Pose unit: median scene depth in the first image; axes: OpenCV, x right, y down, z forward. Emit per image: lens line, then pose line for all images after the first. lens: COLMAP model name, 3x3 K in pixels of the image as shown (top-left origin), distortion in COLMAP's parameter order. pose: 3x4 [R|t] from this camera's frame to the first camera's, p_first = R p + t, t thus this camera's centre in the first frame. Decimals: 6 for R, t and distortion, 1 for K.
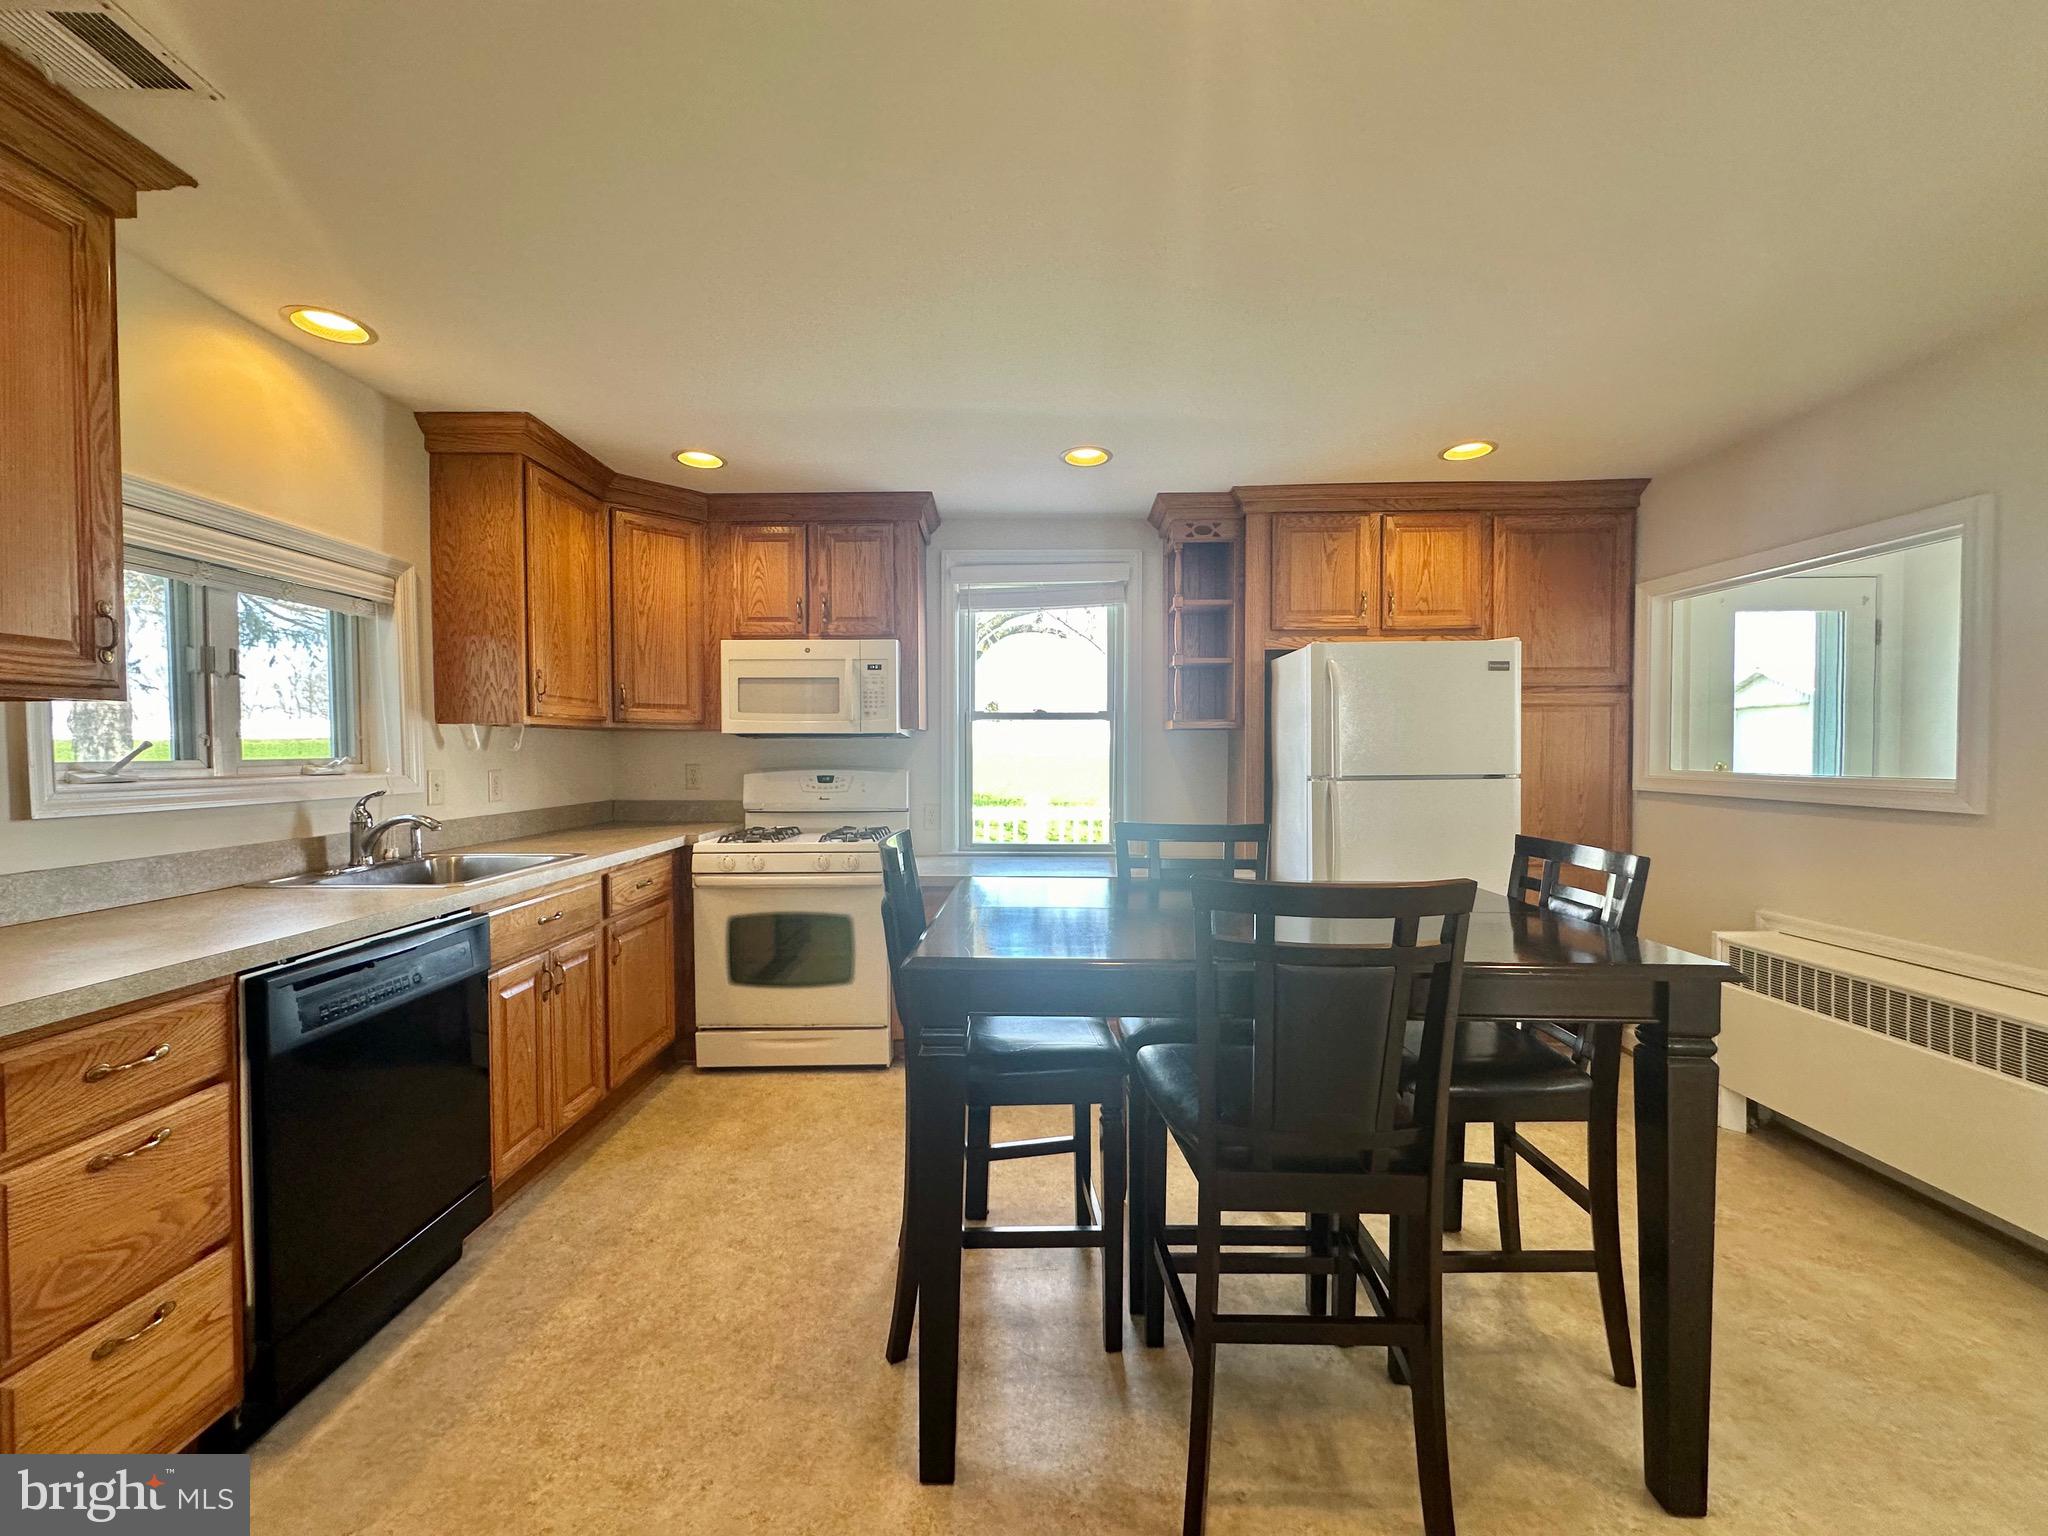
lens RADIAL K [[812.0, 0, 1030.6], [0, 812.0, 762.4], [0, 0, 1]] dist [-0.005386, 0.001184]
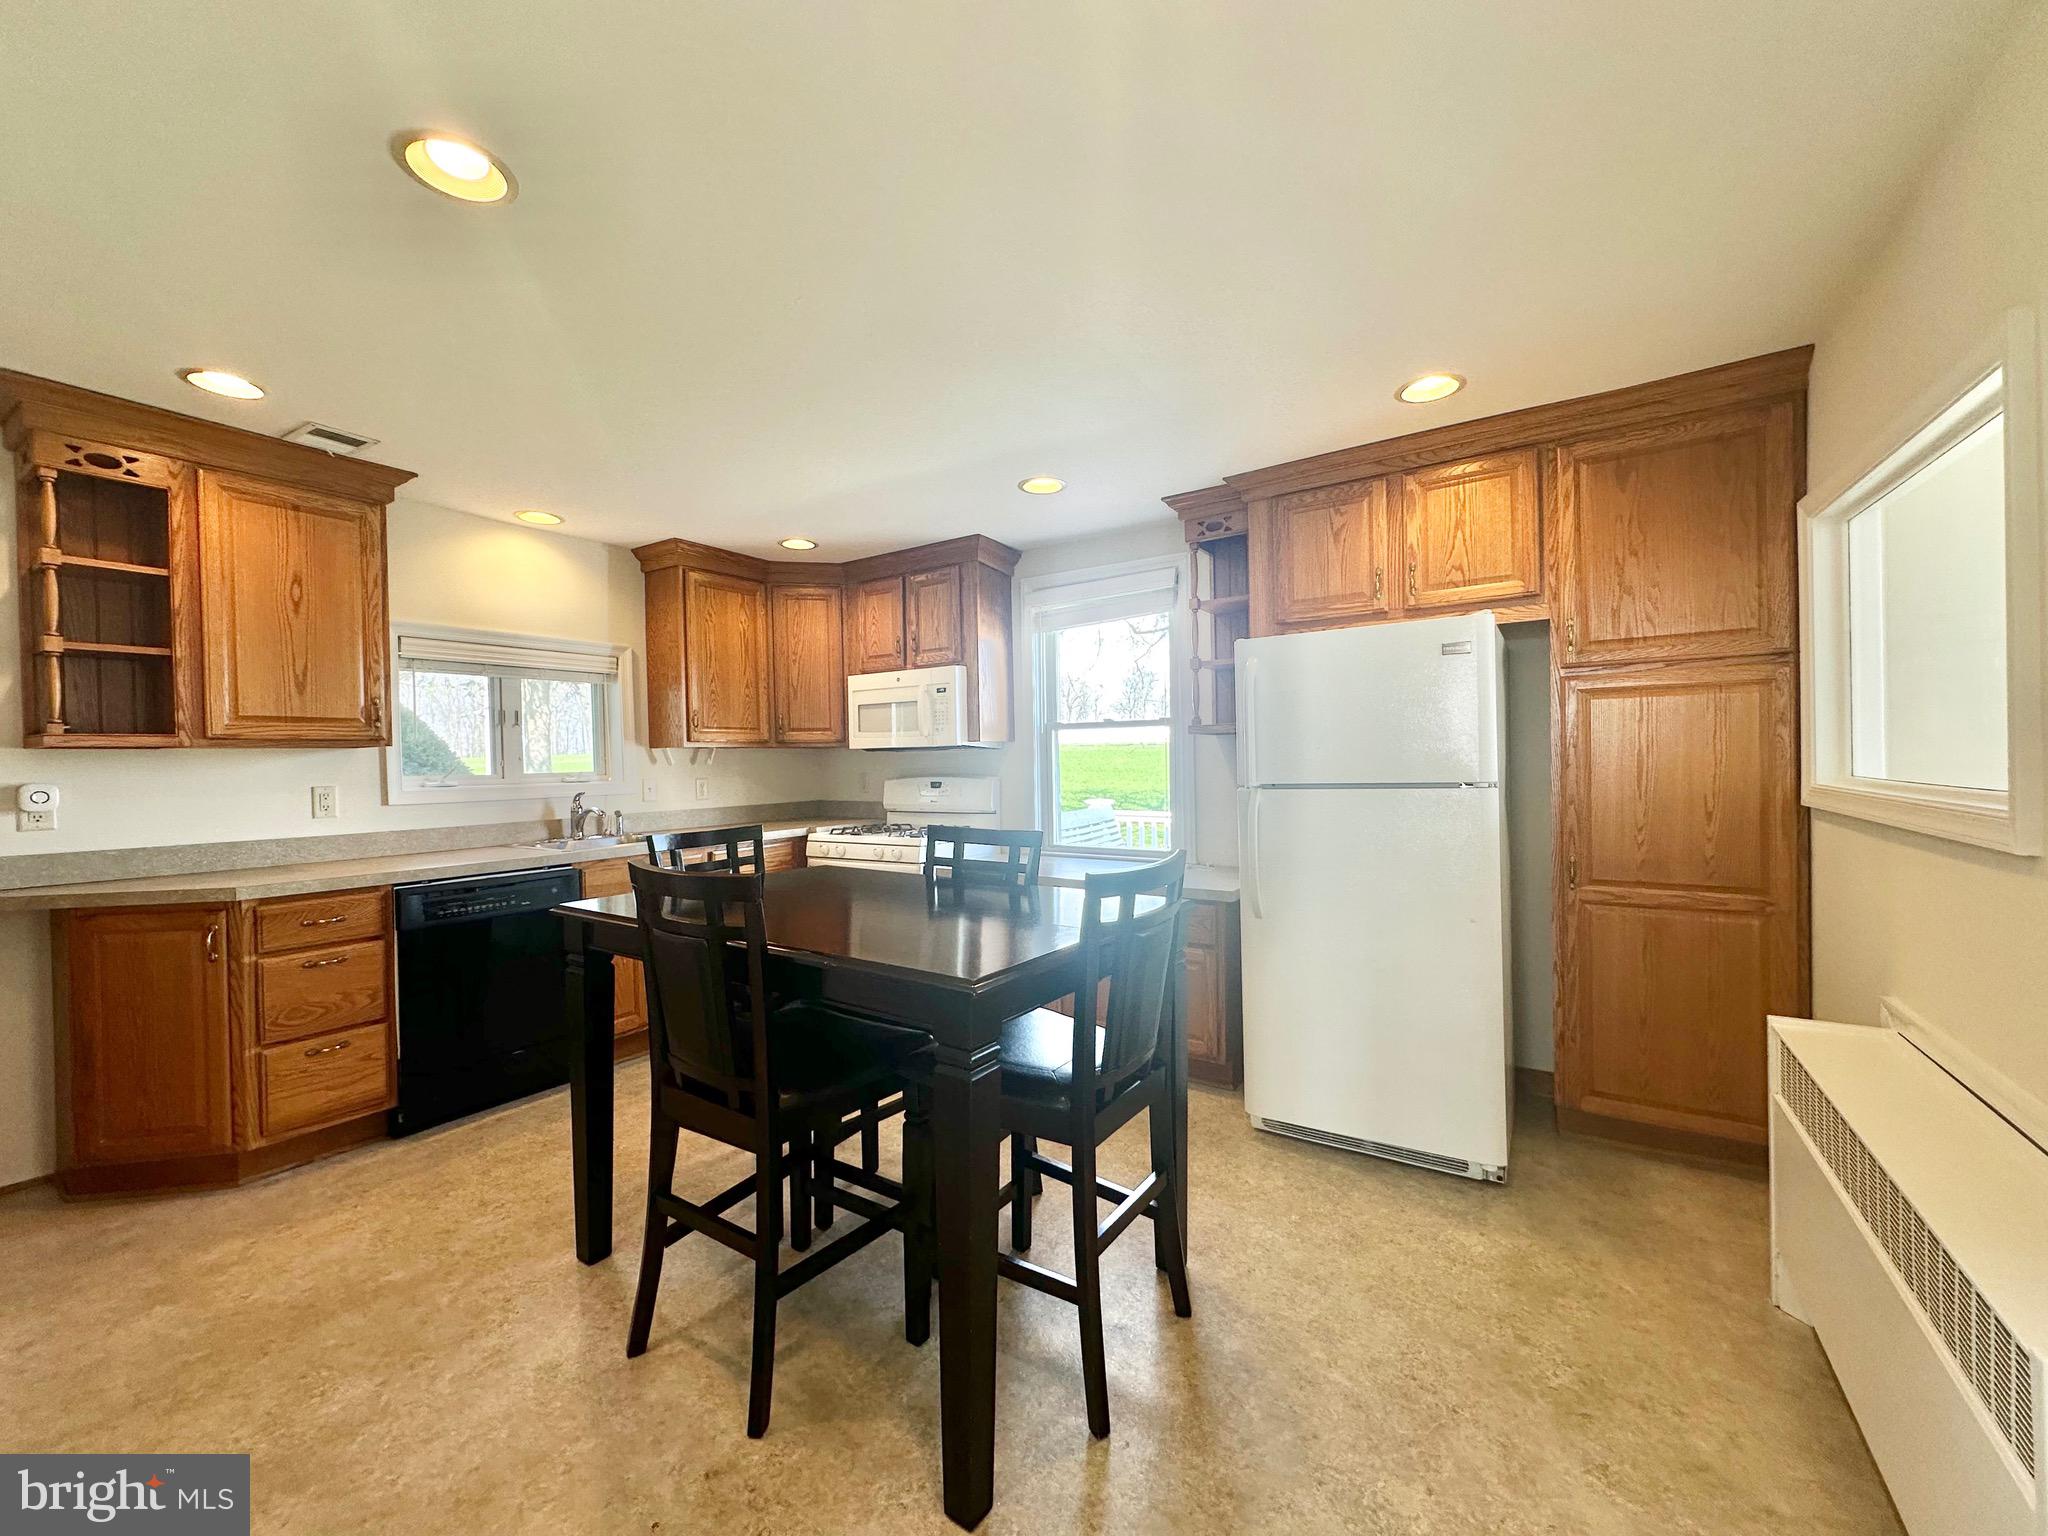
lens RADIAL K [[812.0, 0, 1022.4], [0, 812.0, 762.3], [0, 0, 1]] dist [-0.005386, 0.001184]
pose [[0.840567, -0.011917, -0.541577, 0.558449], [0.009342, 0.999928, -0.007504, -0.002836], [0.541627, 0.001248, 0.840618, 0.075171]]
